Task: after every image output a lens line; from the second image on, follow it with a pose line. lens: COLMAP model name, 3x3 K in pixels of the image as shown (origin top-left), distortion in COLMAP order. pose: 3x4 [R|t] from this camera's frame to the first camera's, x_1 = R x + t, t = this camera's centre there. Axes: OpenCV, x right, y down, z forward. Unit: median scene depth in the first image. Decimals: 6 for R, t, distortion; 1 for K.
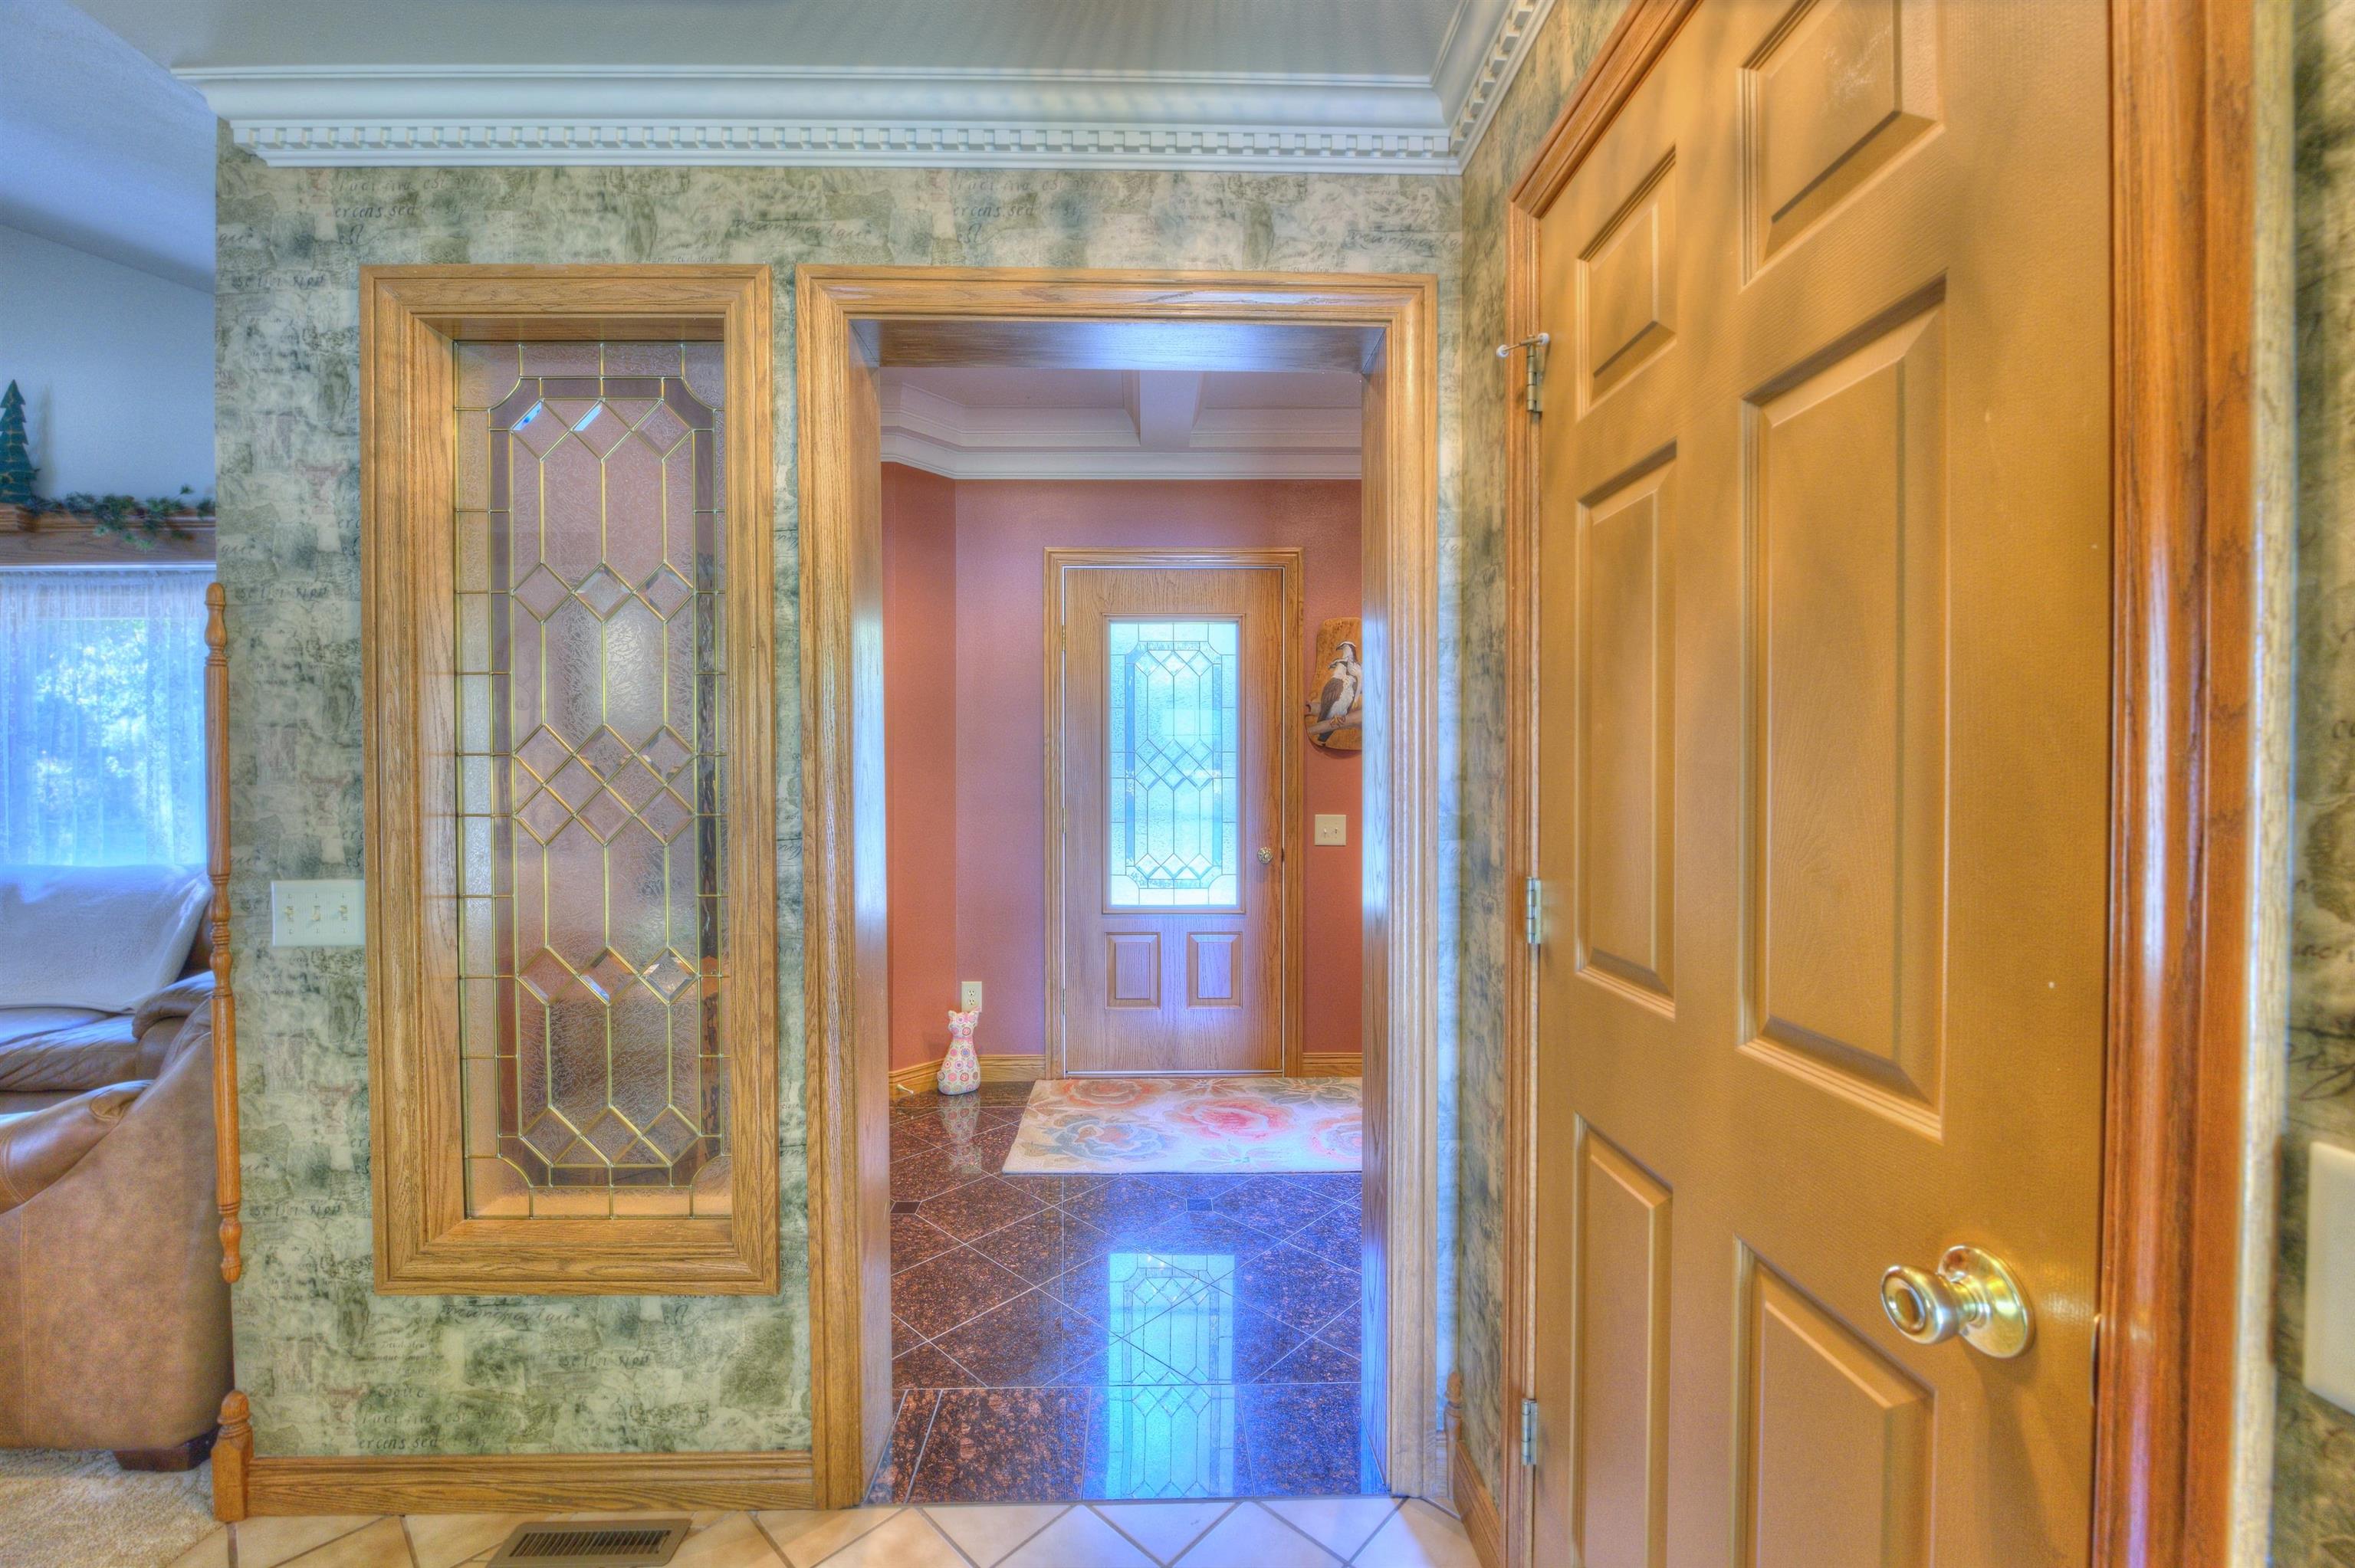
lens RADIAL K [[916.5, 0, 1182.3], [0, 916.5, 774.1], [0, 0, 1]] dist [-0.015745, -0.000273]
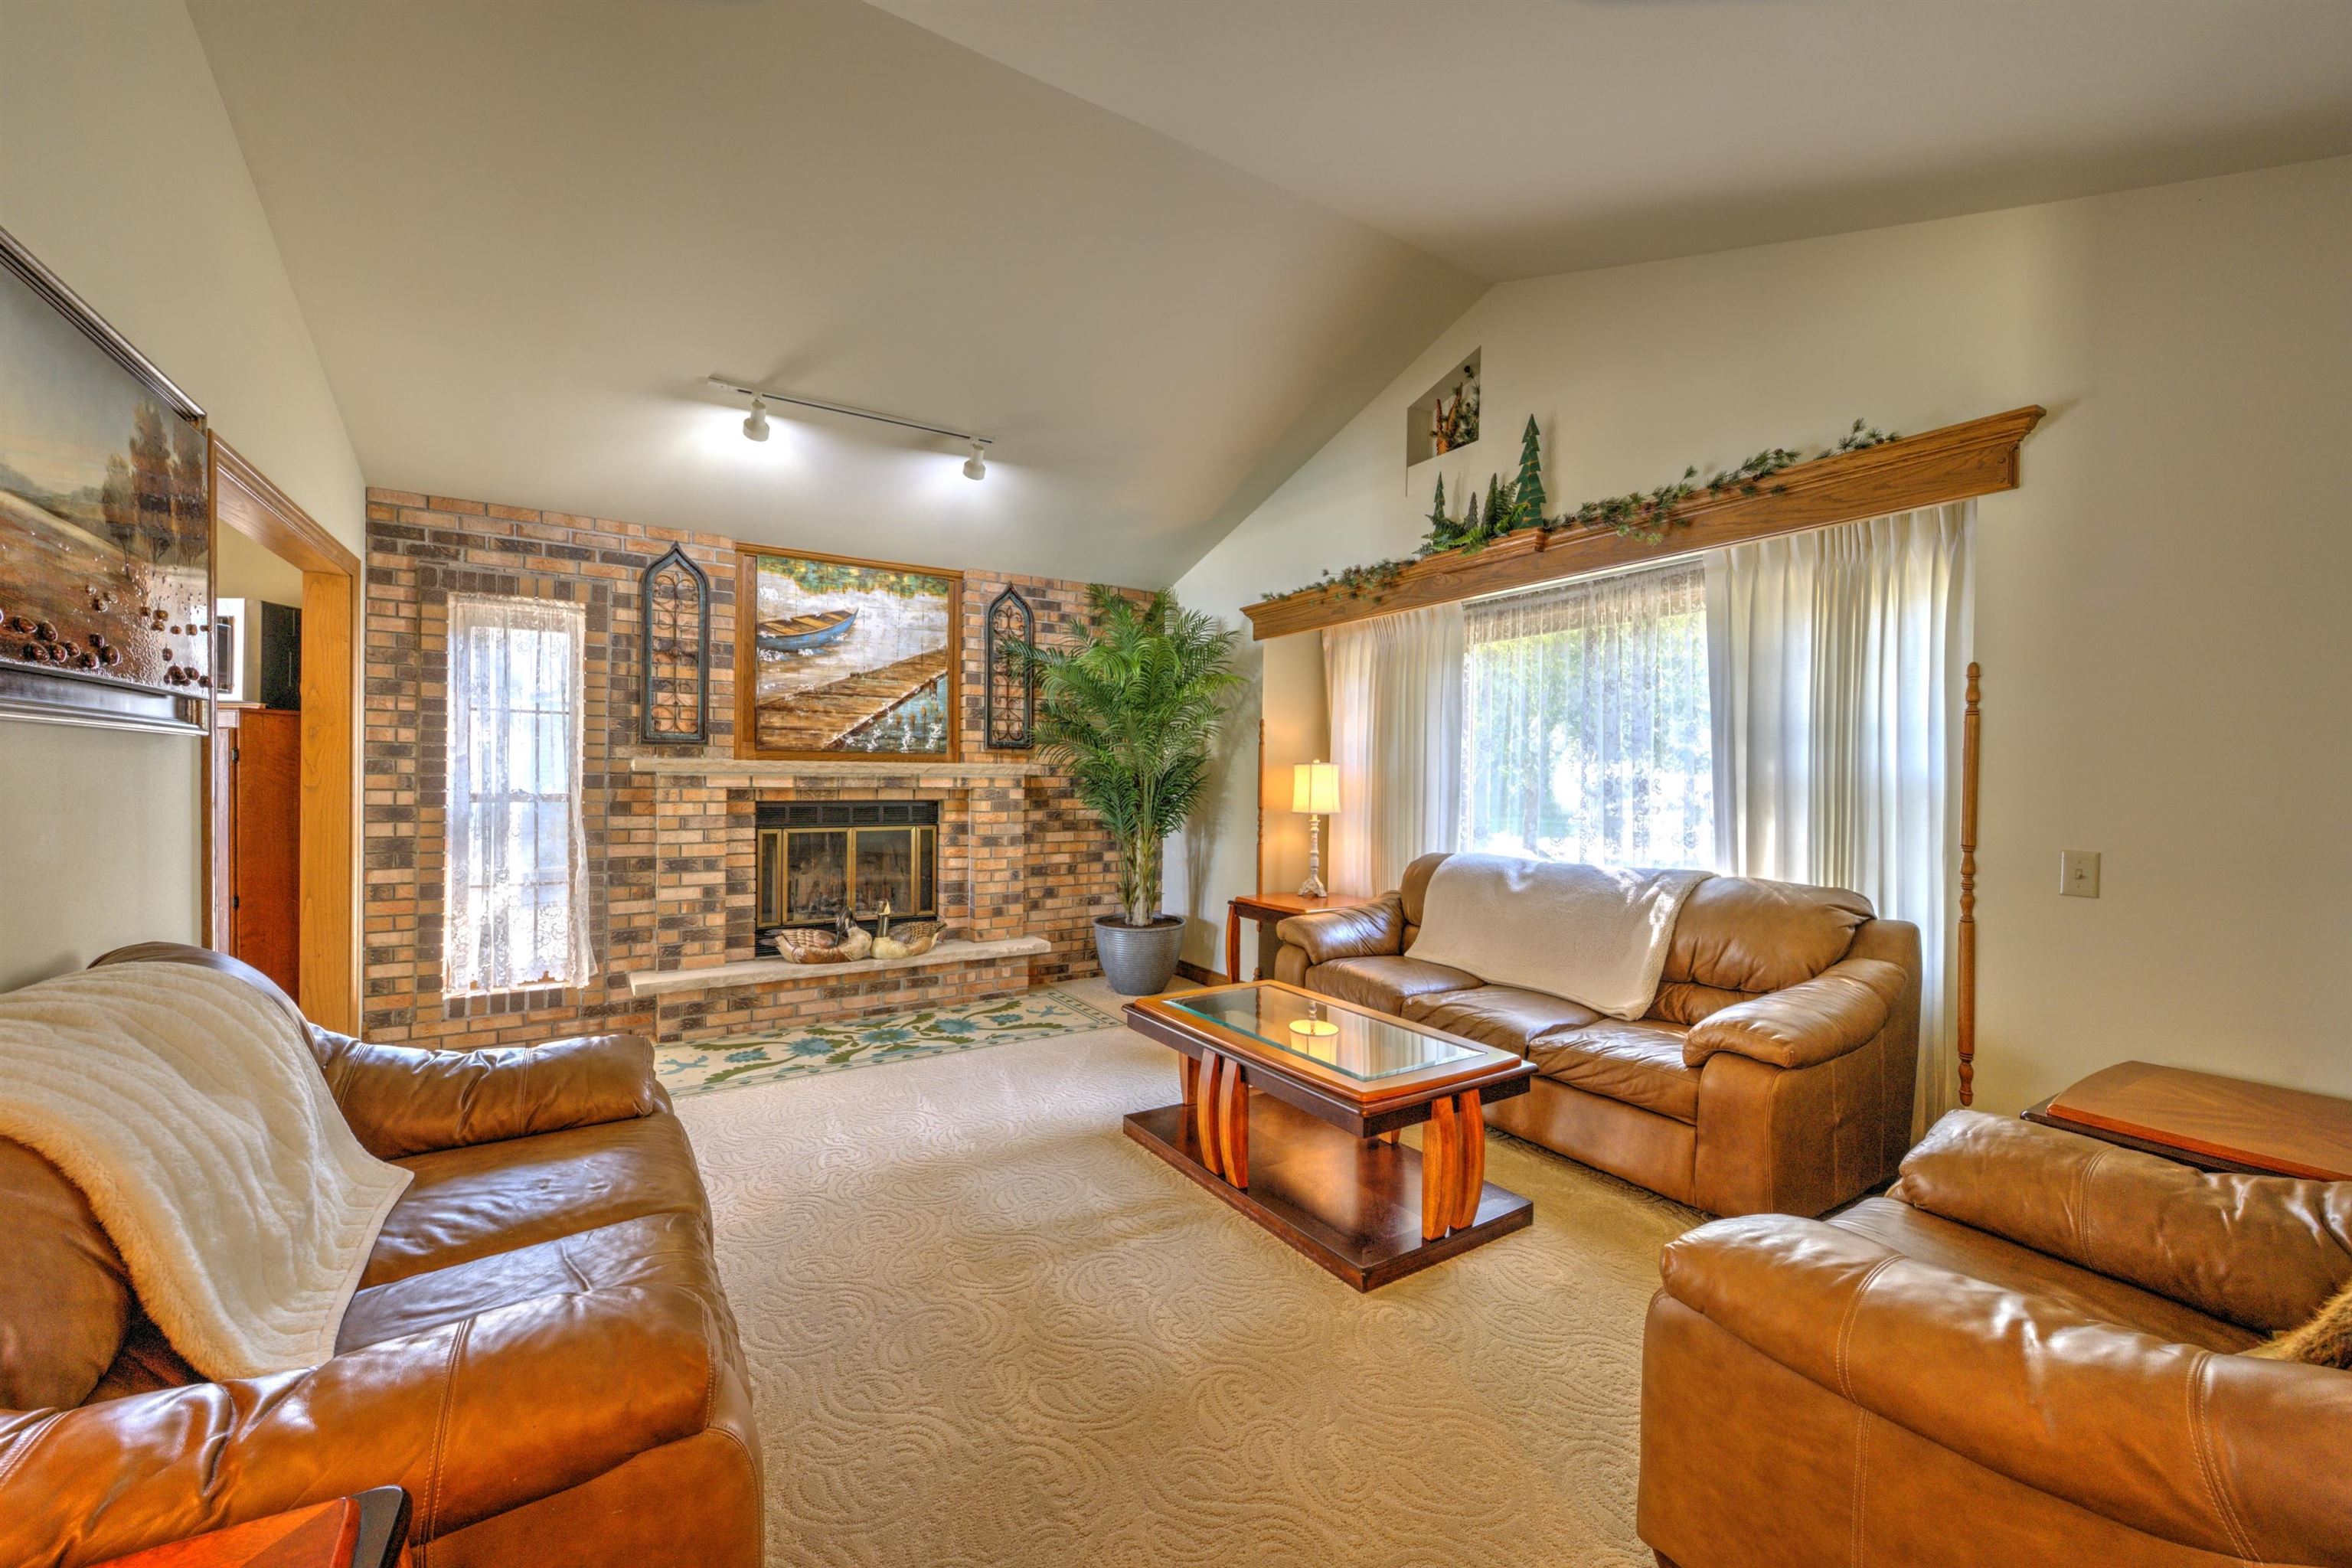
lens RADIAL K [[914.9, 0, 1181.6], [0, 914.9, 773.3], [0, 0, 1]] dist [0.002292, -0.000113]
pose [[0.506851, 0.004568, -0.862022, -1.168105], [-0.010842, 0.999941, -0.001076, 0.005911], [0.861965, 0.009891, 0.506870, 0.133914]]
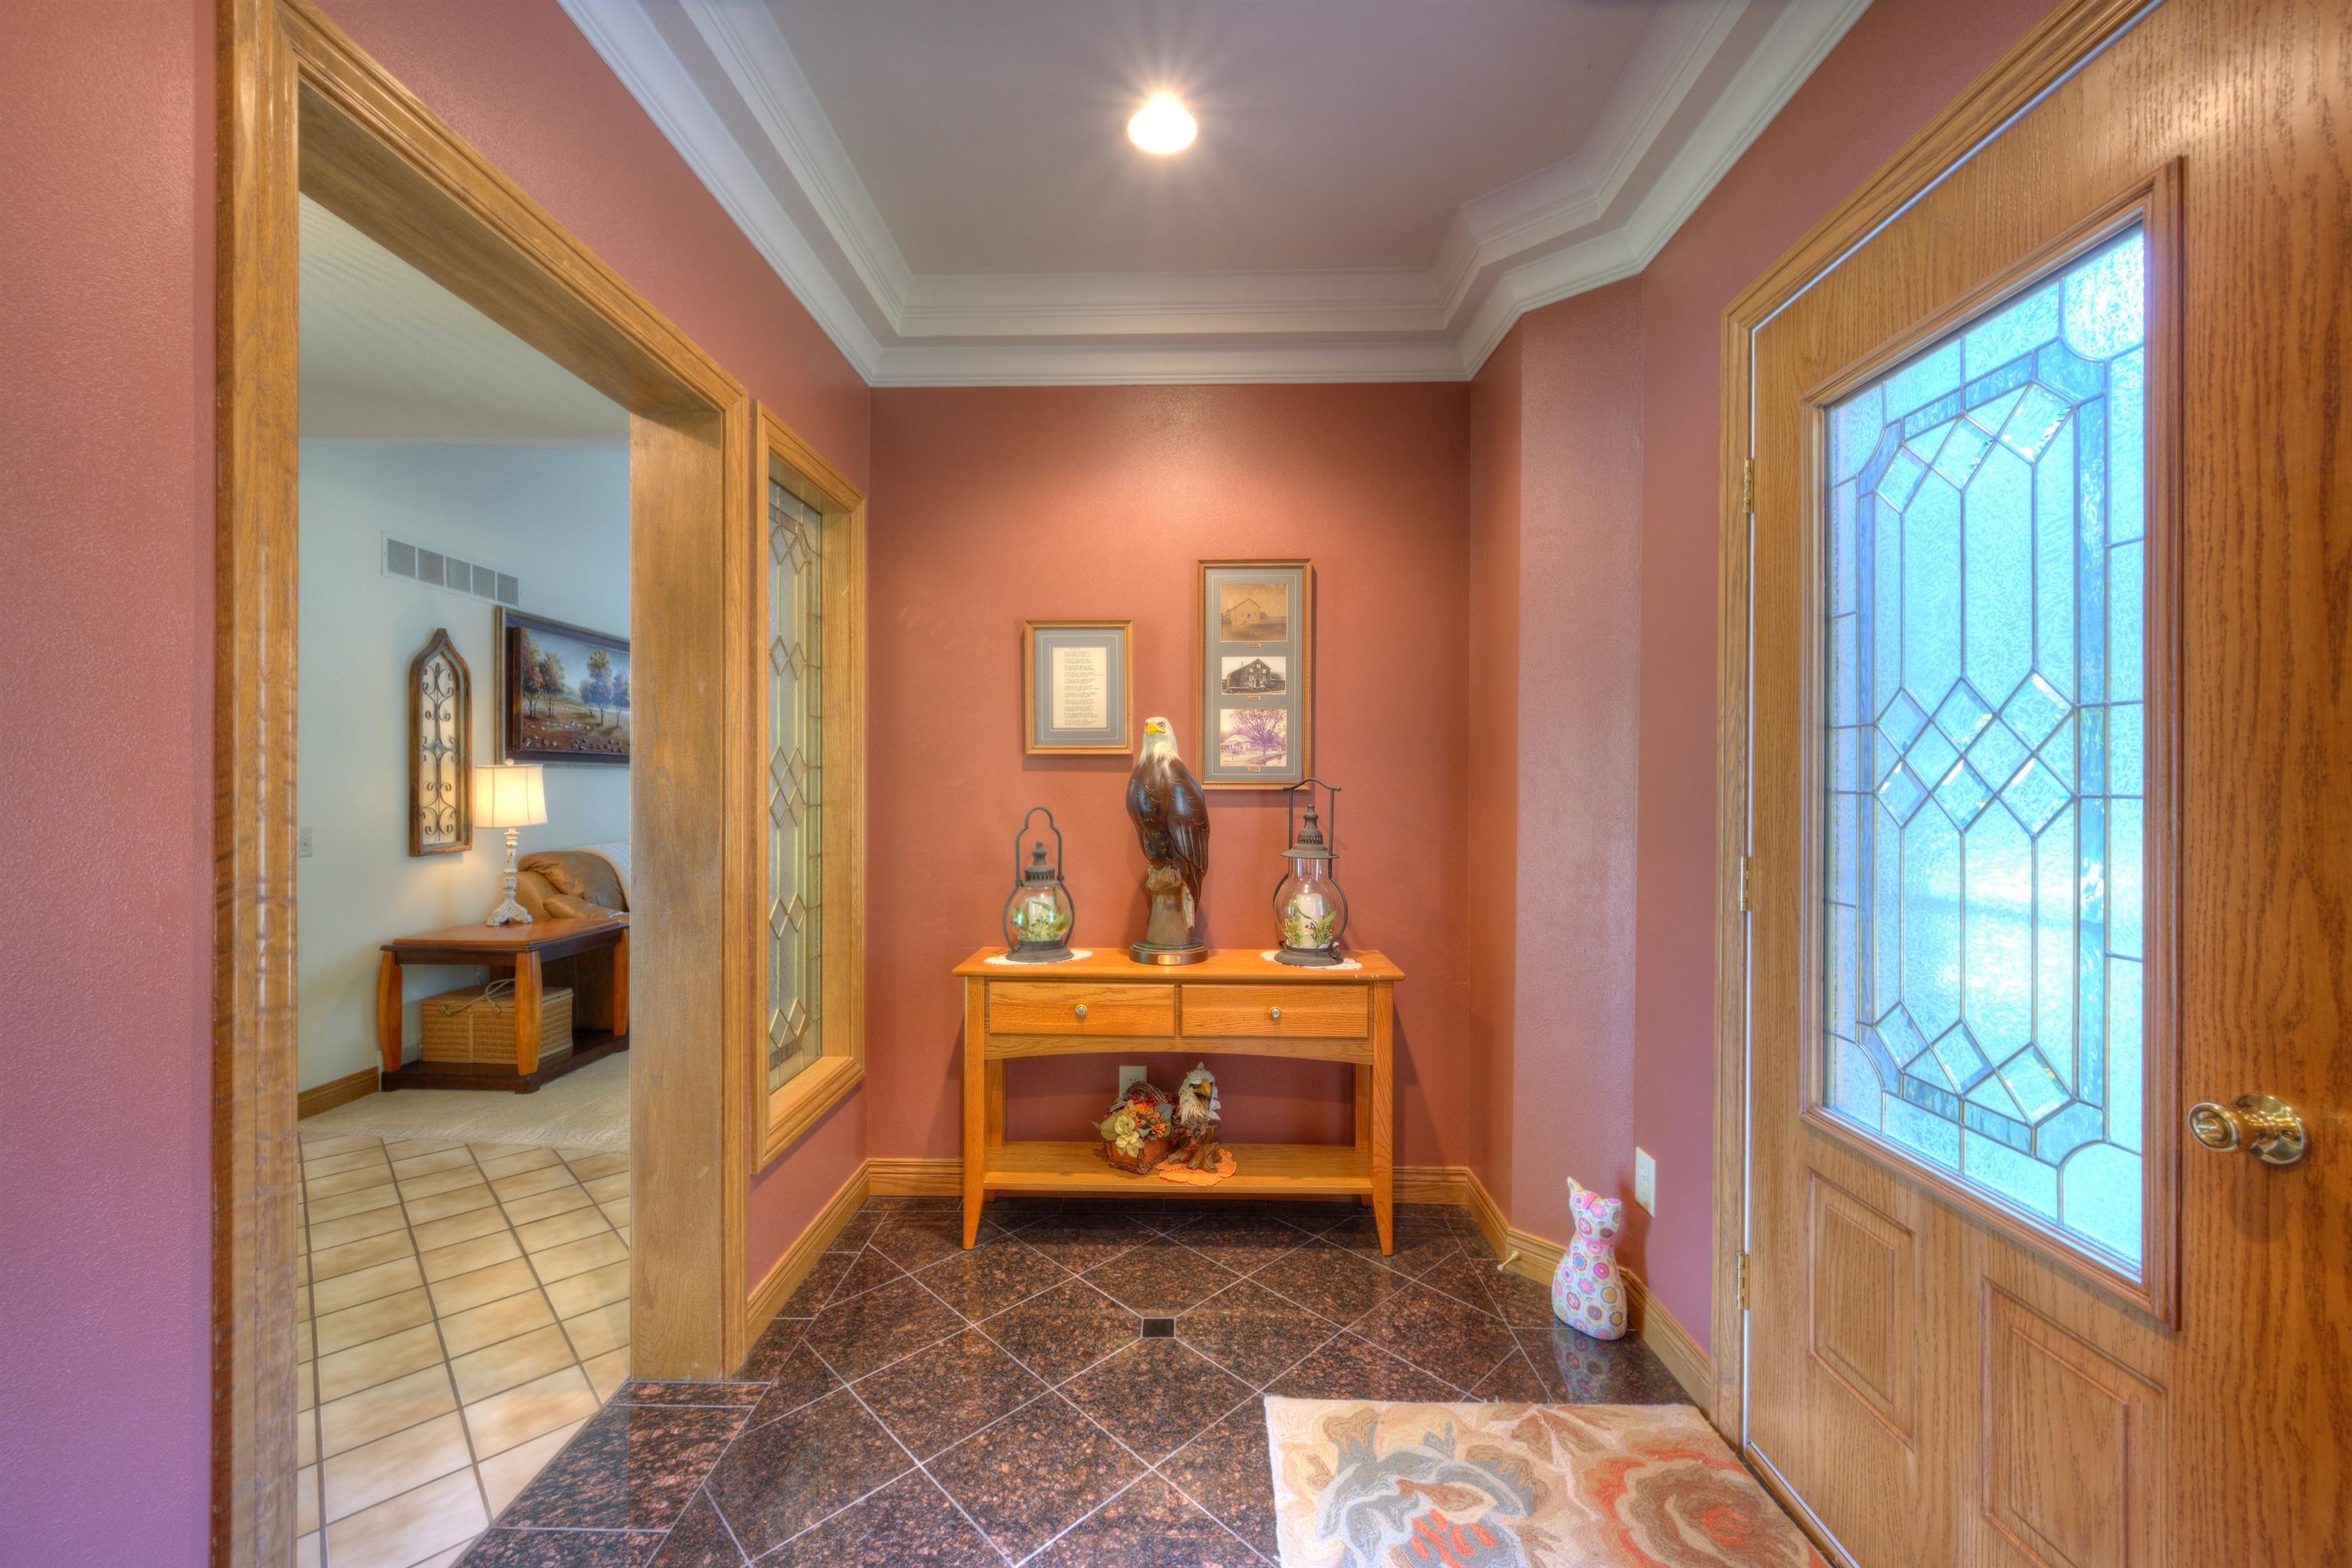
lens RADIAL K [[904.3, 0, 1168.9], [0, 904.3, 781.5], [0, 0, 1]] dist [-0.000820, -0.000047]
pose [[-0.054582, 0.000388, -0.998509, 0.859492], [-0.003392, 0.999994, 0.000574, -0.002024], [0.998504, 0.003418, -0.054580, 1.871375]]
